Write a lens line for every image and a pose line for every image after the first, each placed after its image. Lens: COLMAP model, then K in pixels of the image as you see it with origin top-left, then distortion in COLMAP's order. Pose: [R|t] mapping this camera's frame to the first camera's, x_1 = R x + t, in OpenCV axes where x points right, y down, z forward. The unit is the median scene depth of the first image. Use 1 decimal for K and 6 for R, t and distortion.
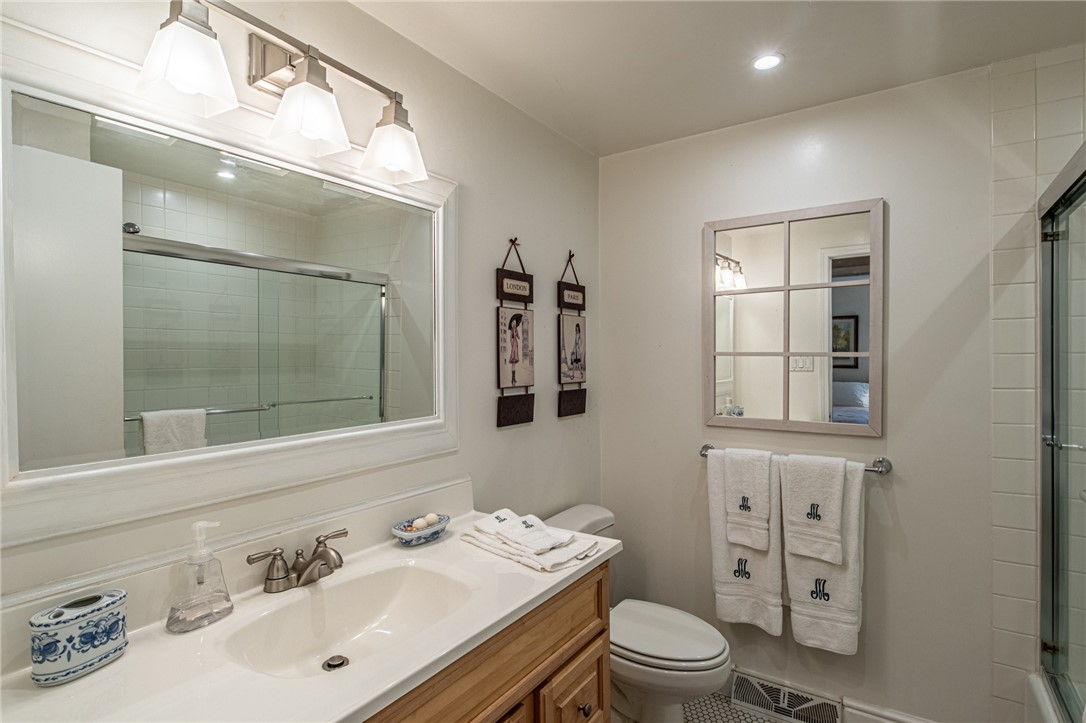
lens RADIAL K [[541.3, 0, 544.0], [0, 541.3, 358.9], [0, 0, 1]] dist [-0.014874, 0.001195]
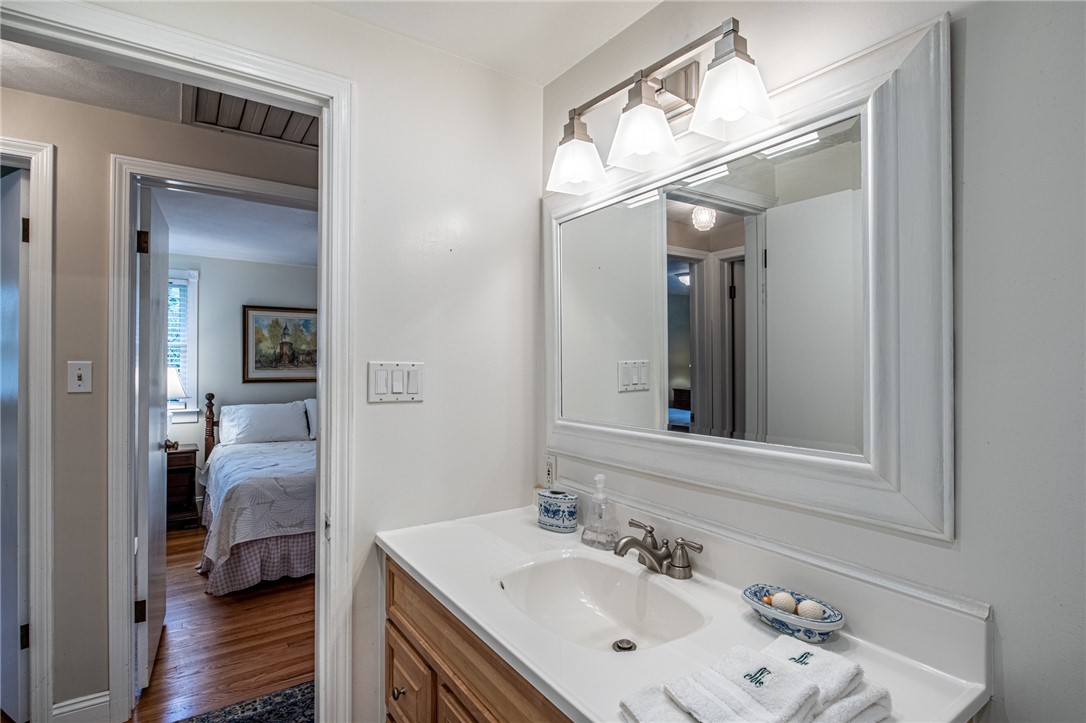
lens RADIAL K [[541.3, 0, 543.2], [0, 541.3, 358.9], [0, 0, 1]] dist [-0.014874, 0.001195]
pose [[-0.363001, -0.003353, -0.931783, 0.590881], [-0.006818, 0.999976, -0.000942, 0.001951], [0.931764, 0.006011, -0.363016, 1.098267]]
